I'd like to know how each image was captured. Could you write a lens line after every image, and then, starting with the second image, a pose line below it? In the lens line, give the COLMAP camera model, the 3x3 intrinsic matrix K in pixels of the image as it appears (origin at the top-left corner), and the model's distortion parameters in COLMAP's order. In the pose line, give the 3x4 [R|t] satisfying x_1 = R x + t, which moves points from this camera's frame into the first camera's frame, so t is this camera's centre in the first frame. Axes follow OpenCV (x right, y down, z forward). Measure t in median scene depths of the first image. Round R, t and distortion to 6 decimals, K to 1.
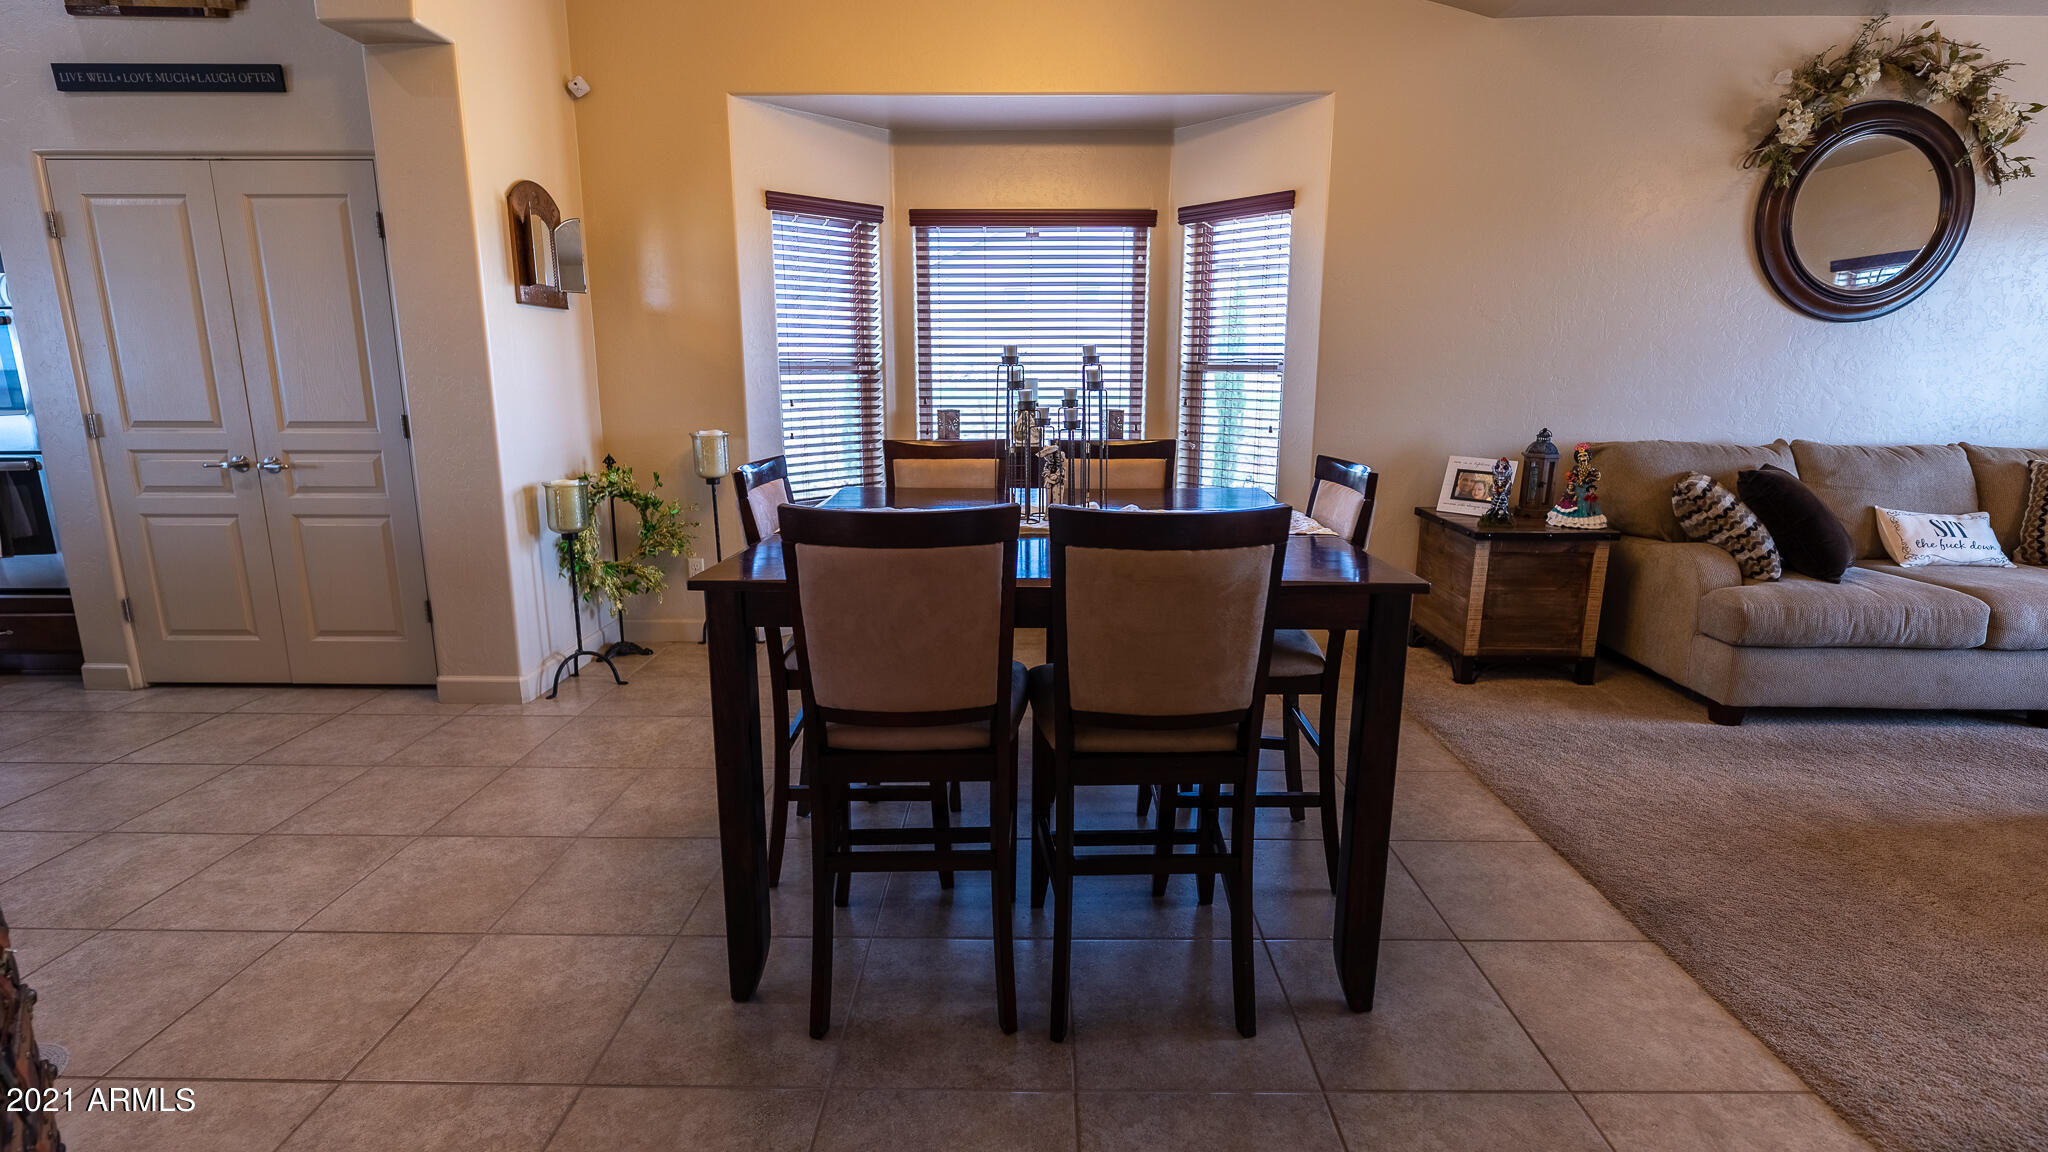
lens RADIAL K [[919.6, 0, 1031.3], [0, 919.6, 547.4], [0, 0, 1]] dist [0.000587, -0.000309]
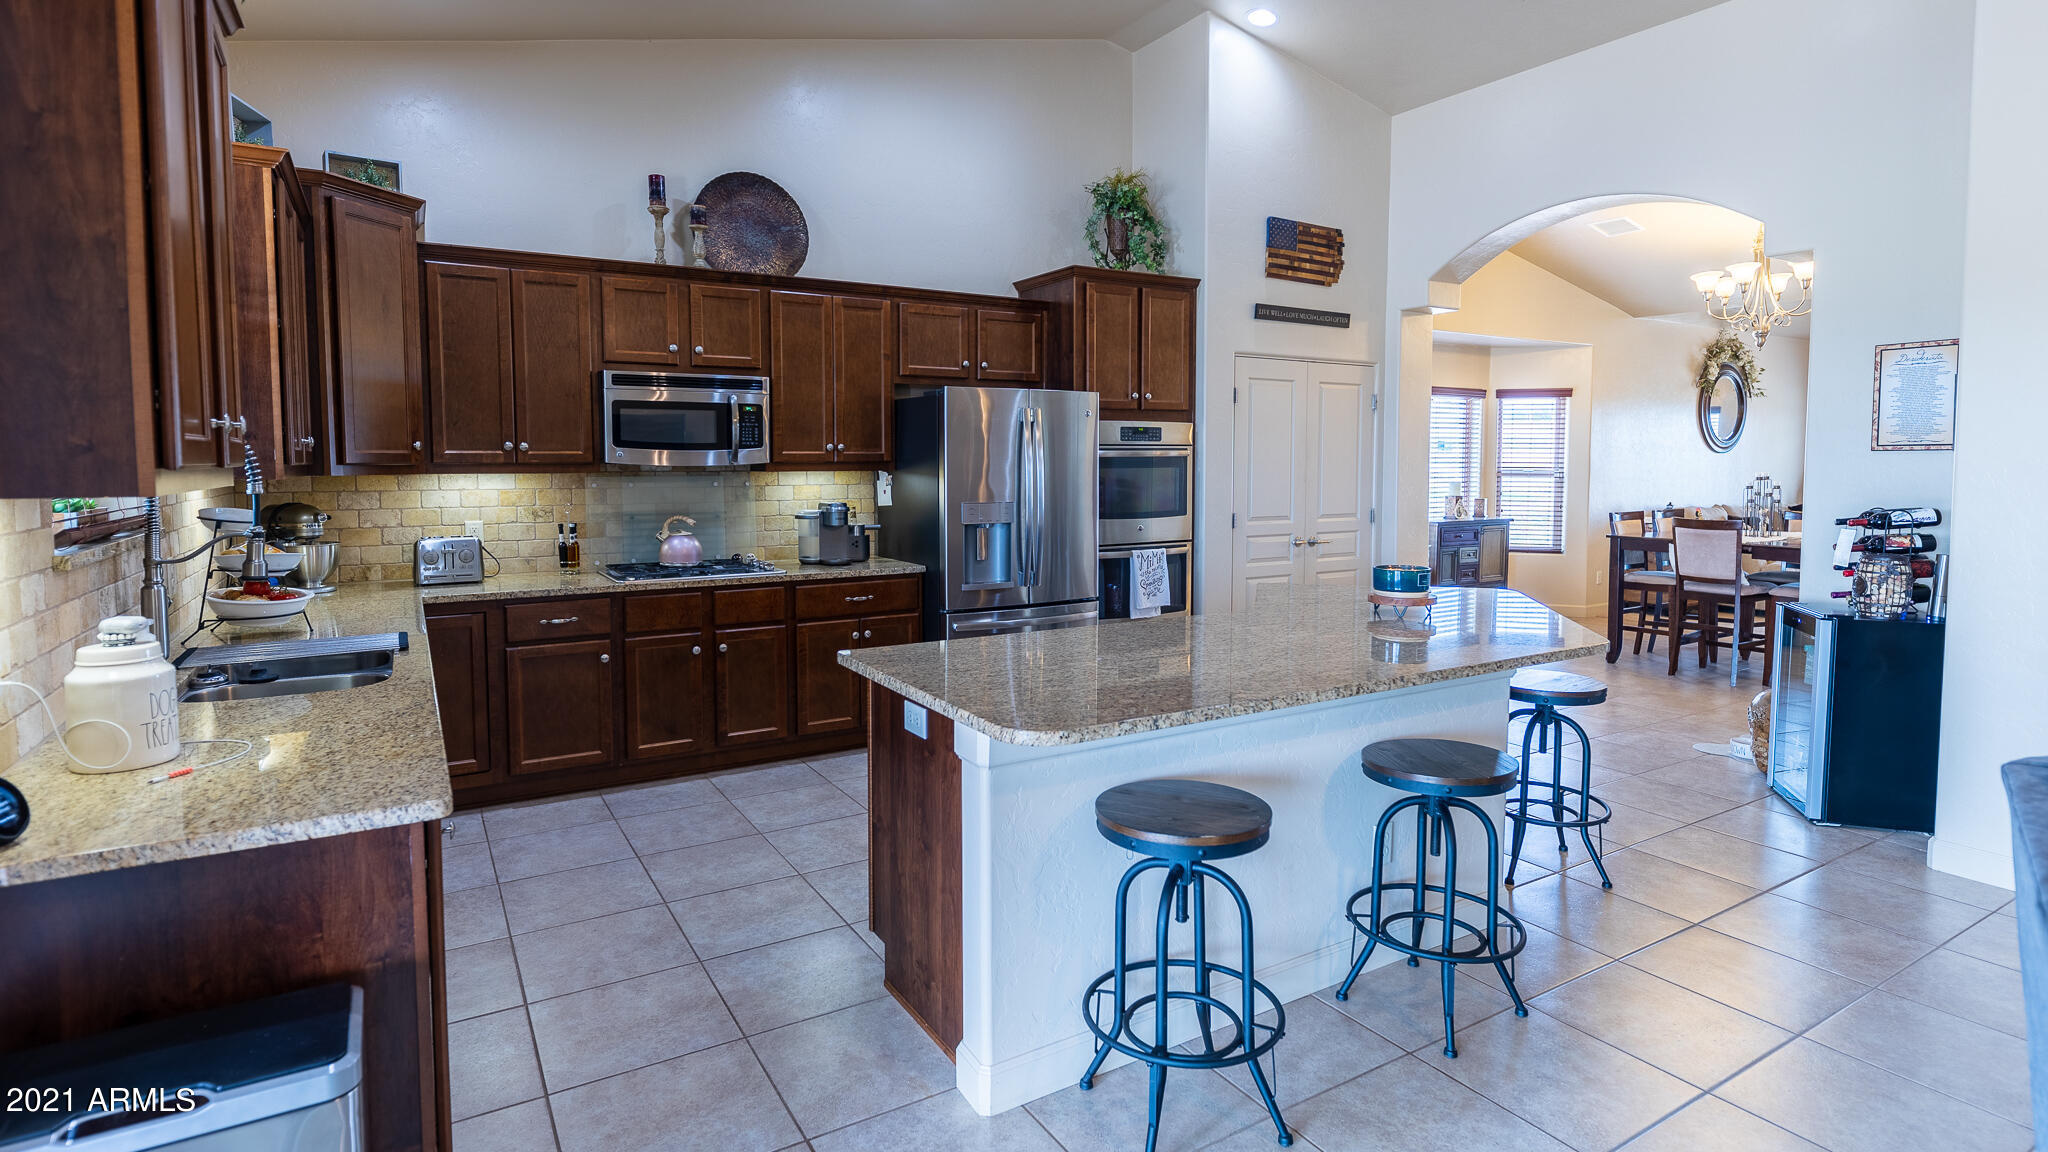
lens RADIAL K [[1043.1, 0, 1034.6], [0, 1043.1, 526.9], [0, 0, 1]] dist [0.006961, -0.000414]
pose [[0.842047, -0.035759, 0.538217, -2.173061], [0.104772, 0.989639, -0.098166, 0.013551], [-0.529131, 0.139051, 0.837070, -0.273469]]
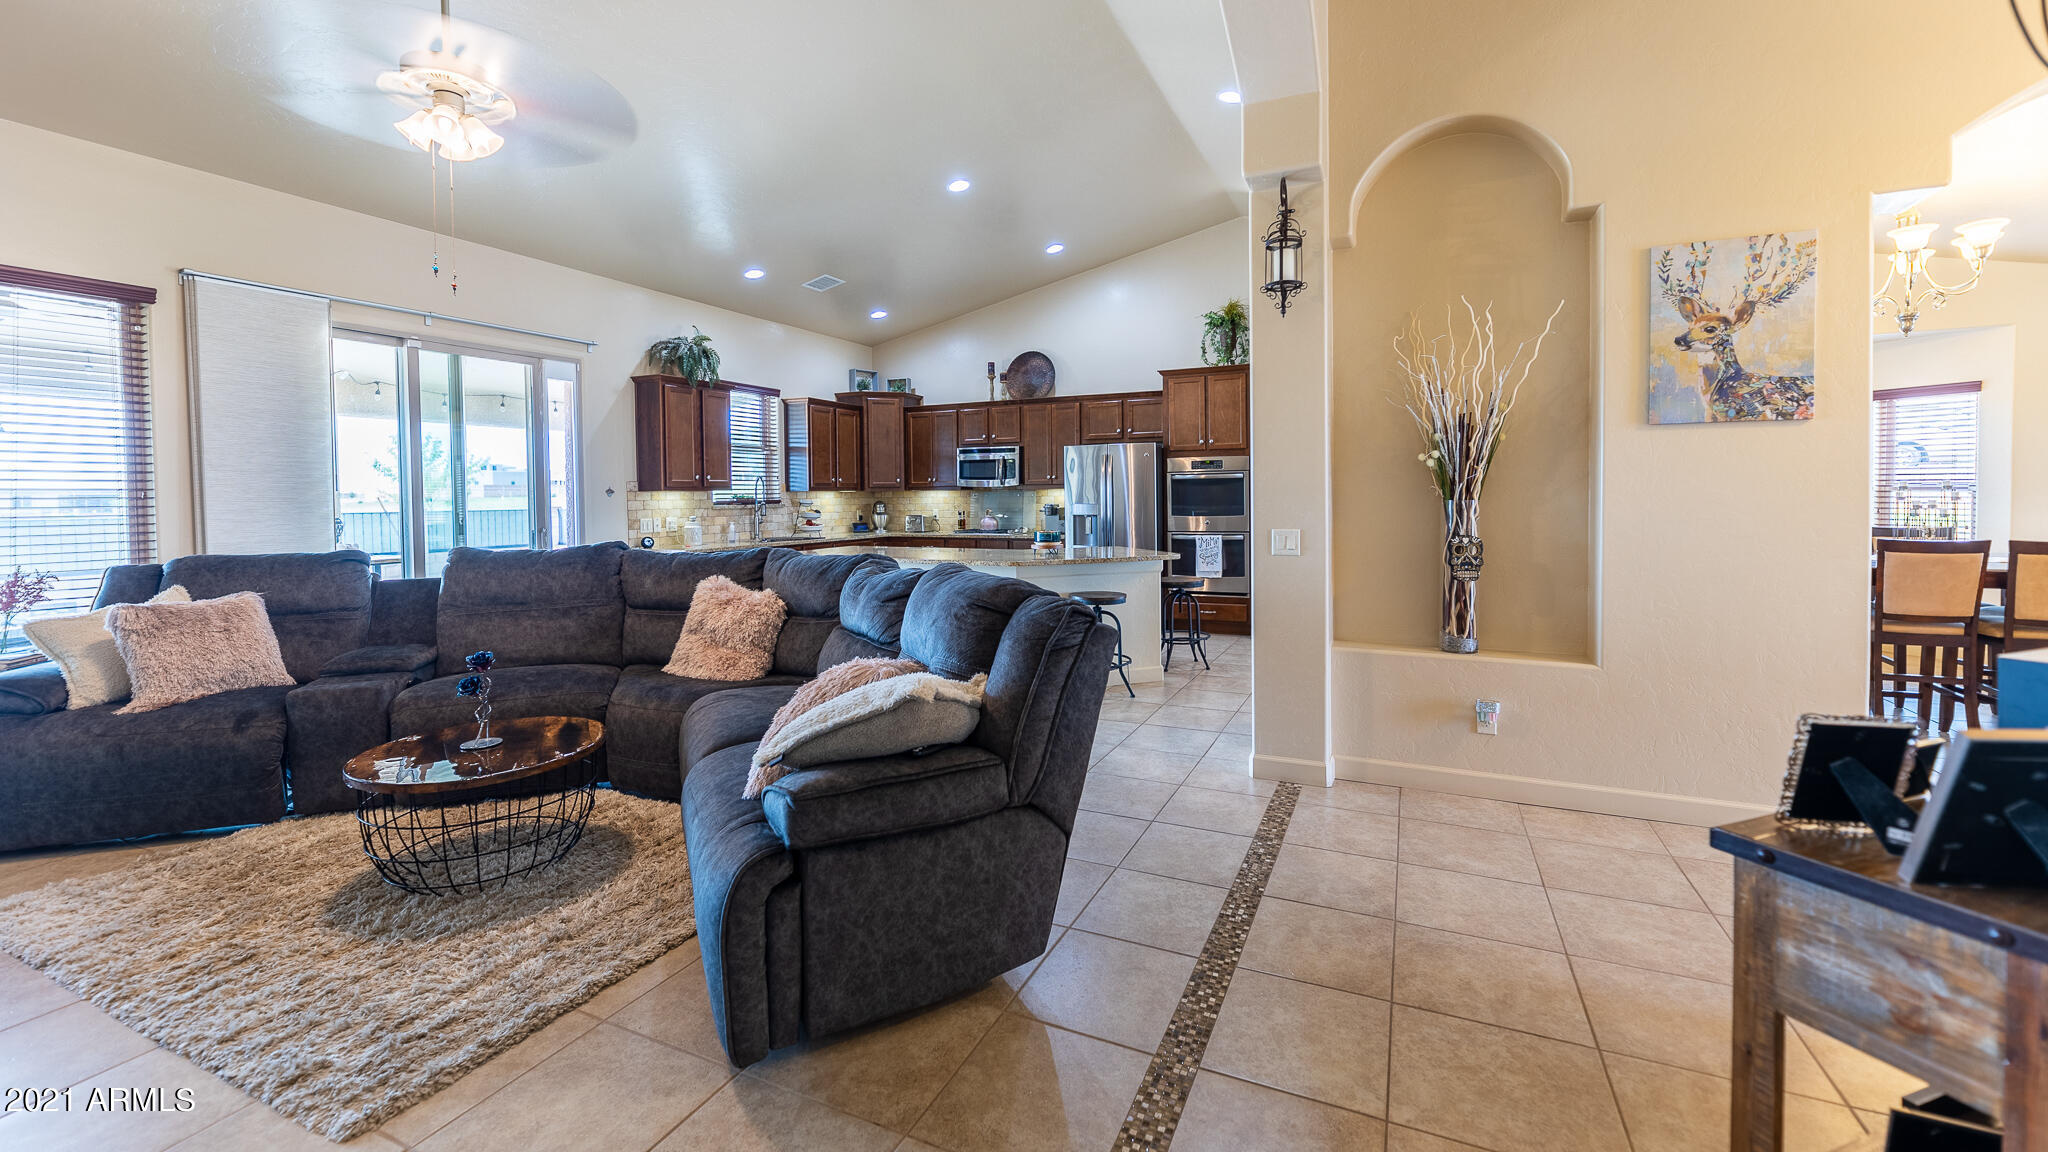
lens RADIAL K [[827.7, 0, 1020.1], [0, 827.7, 525.5], [0, 0, 1]] dist [0.001986, 0.000011]
pose [[0.908874, 0.006226, -0.417024, -0.723603], [-0.069611, 0.988128, -0.136958, 0.202101], [0.411221, 0.153507, 0.898517, -1.082772]]
